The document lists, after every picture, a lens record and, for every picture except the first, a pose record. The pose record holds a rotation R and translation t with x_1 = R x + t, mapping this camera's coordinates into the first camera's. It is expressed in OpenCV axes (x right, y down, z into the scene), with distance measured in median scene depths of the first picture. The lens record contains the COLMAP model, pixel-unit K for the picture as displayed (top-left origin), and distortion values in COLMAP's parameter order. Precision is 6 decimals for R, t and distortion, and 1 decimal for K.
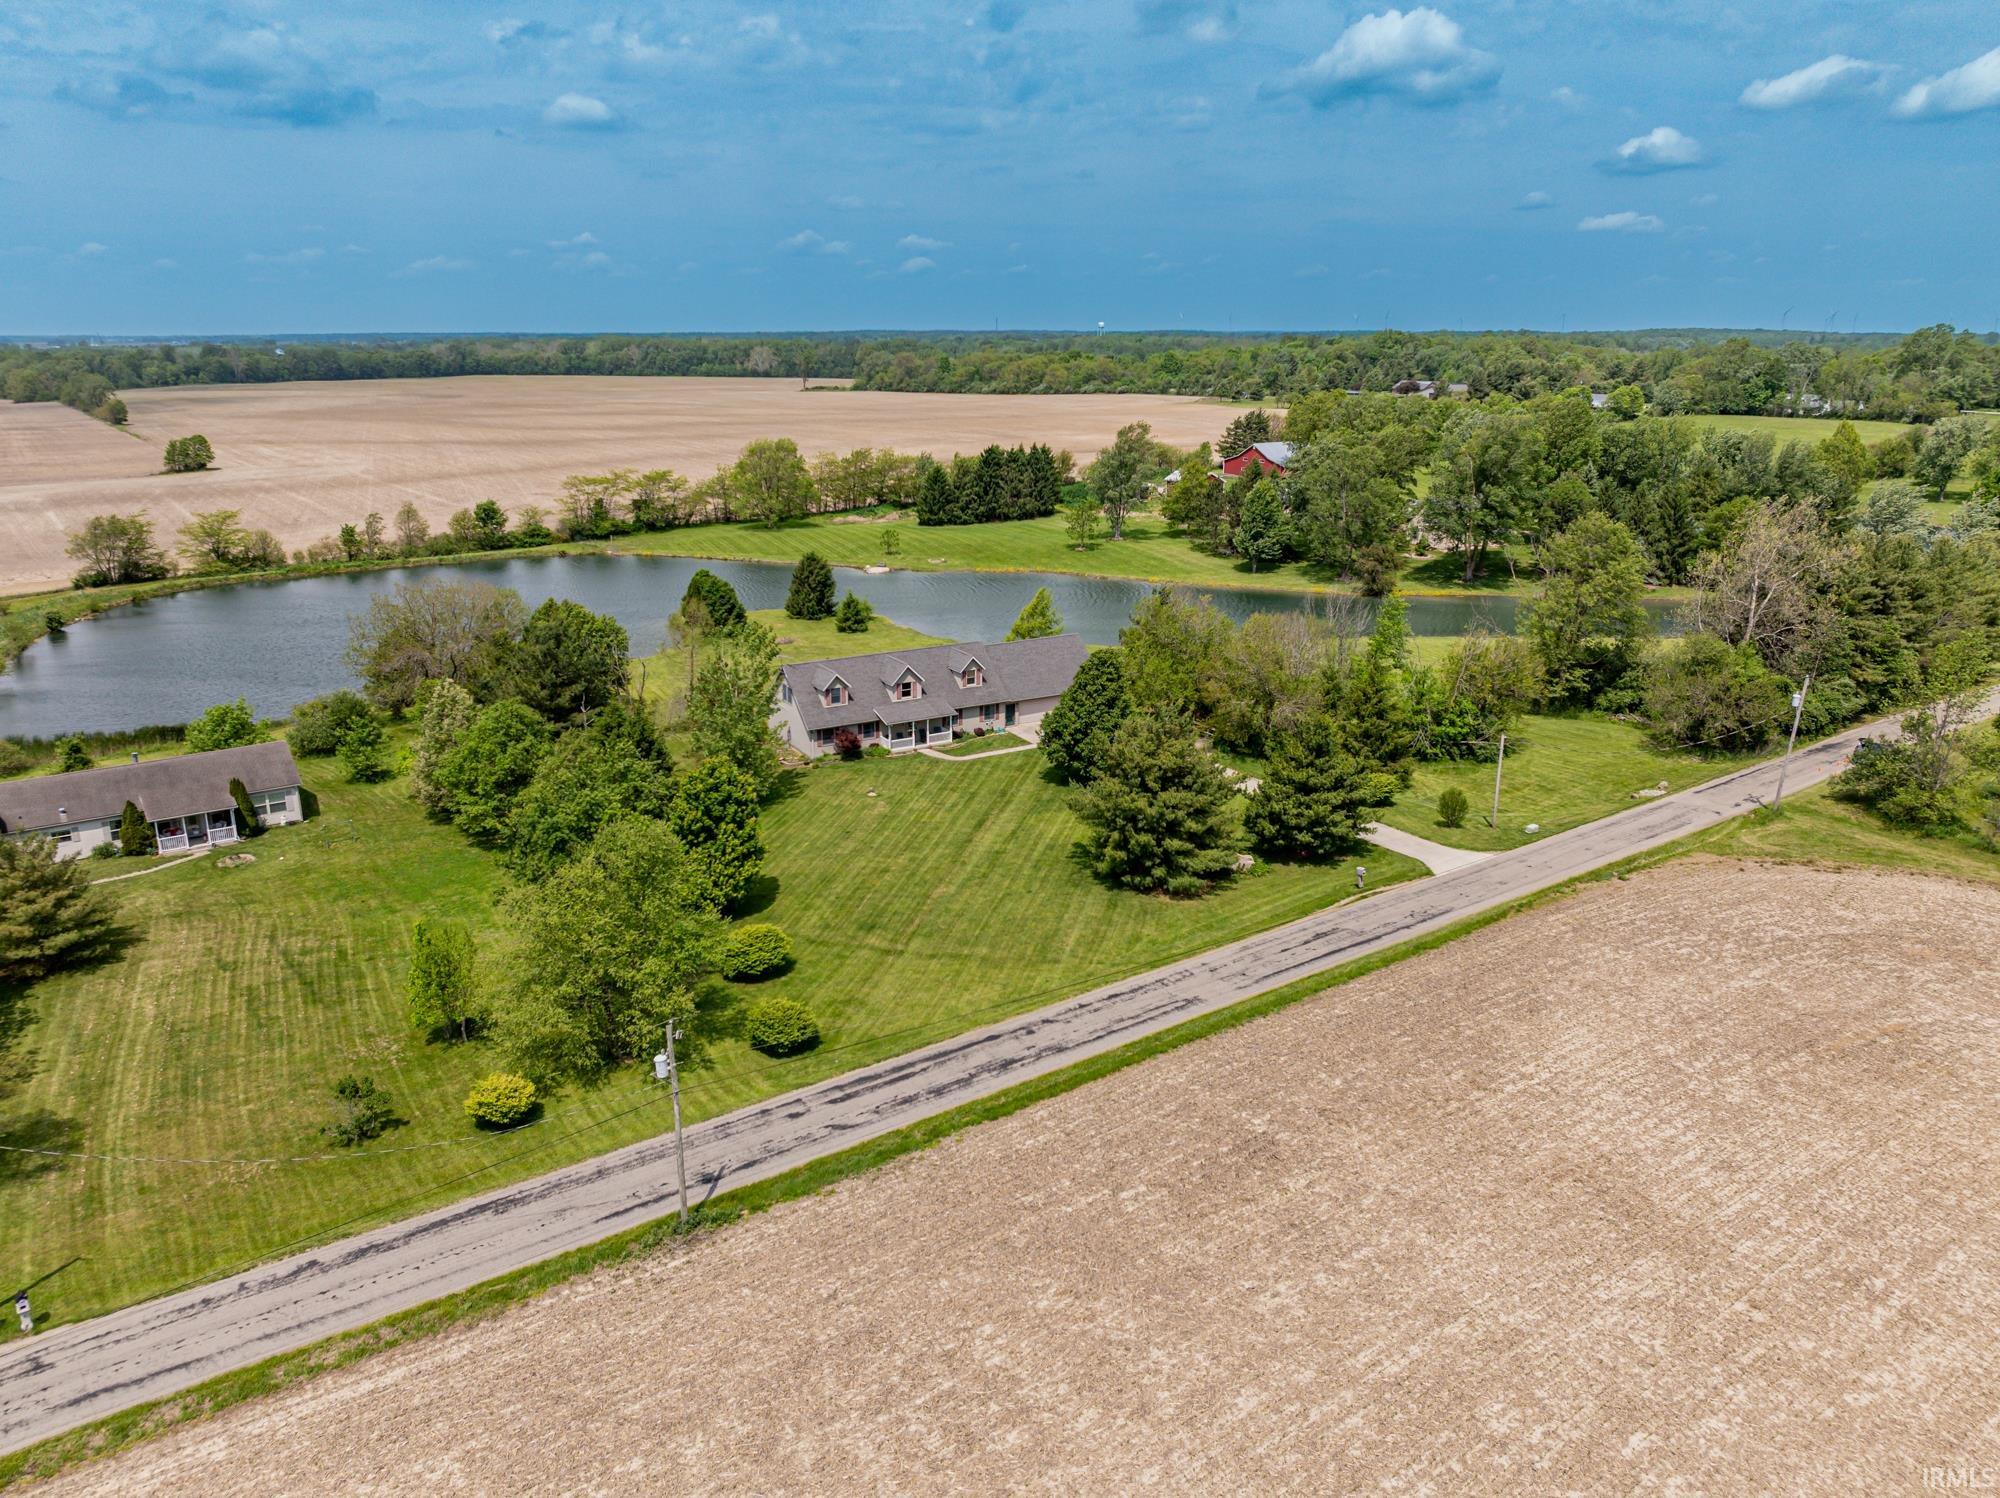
lens RADIAL K [[1391.0, 0, 1003.4], [0, 1391.0, 748.6], [0, 0, 1]] dist [-0.011082, -0.009148]
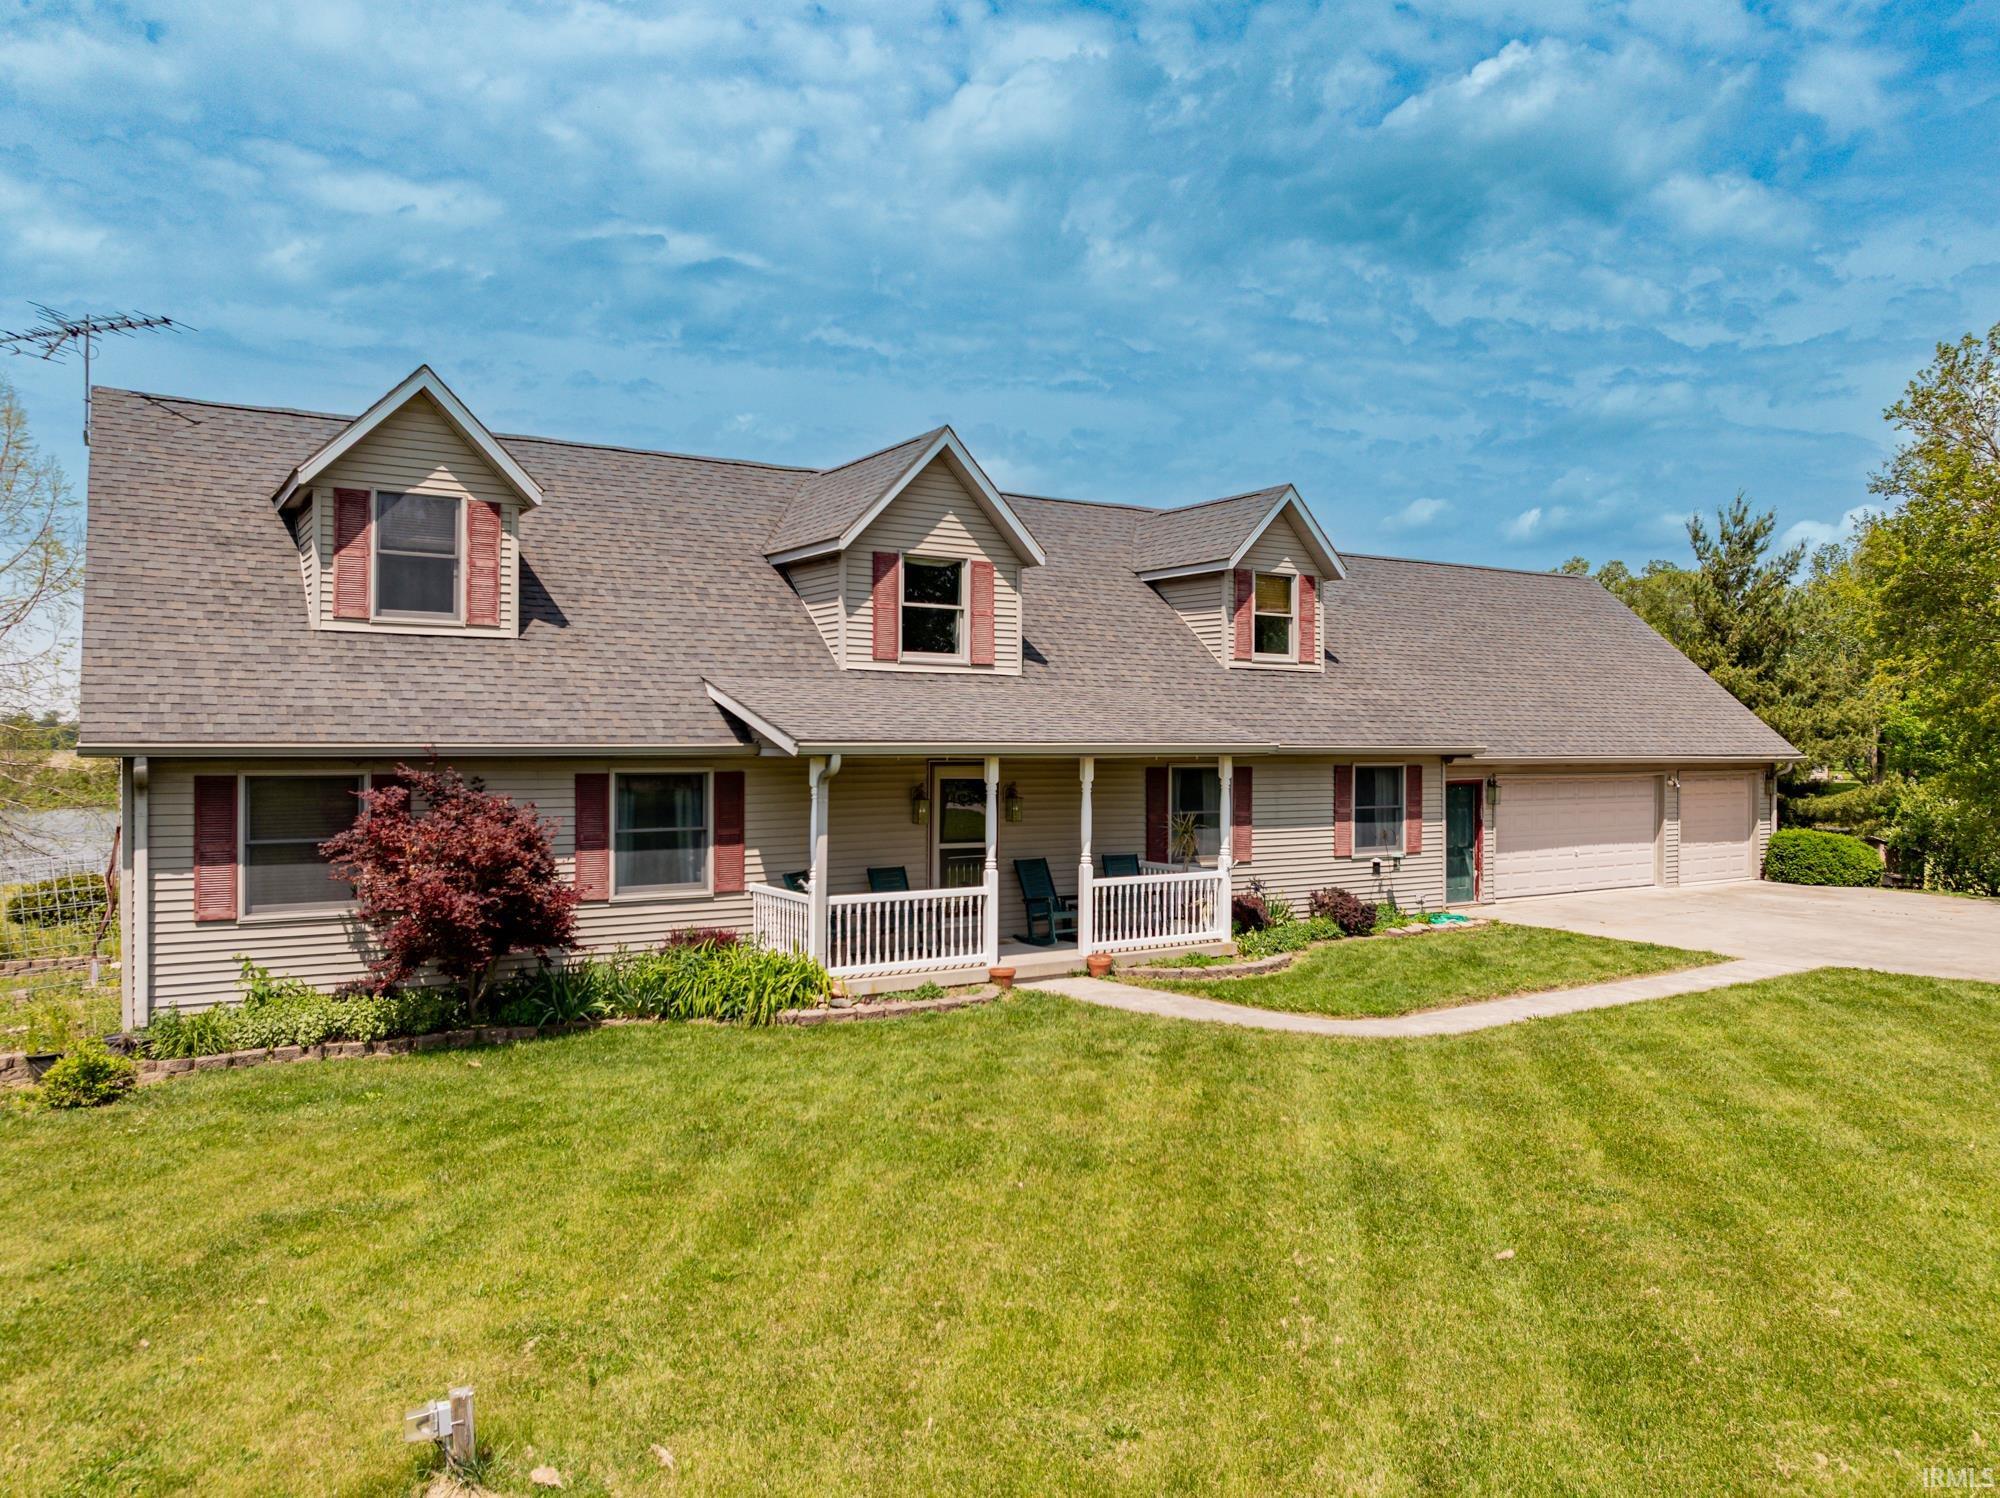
lens RADIAL K [[1391.0, 0, 993.6], [0, 1391.0, 745.3], [0, 0, 1]] dist [-0.011082, -0.009148]
pose [[0.998518, -0.000424, 0.054413, -0.071430], [0.016063, 0.957705, -0.287302, 0.017605], [-0.051990, 0.287750, 0.956293, 0.856424]]
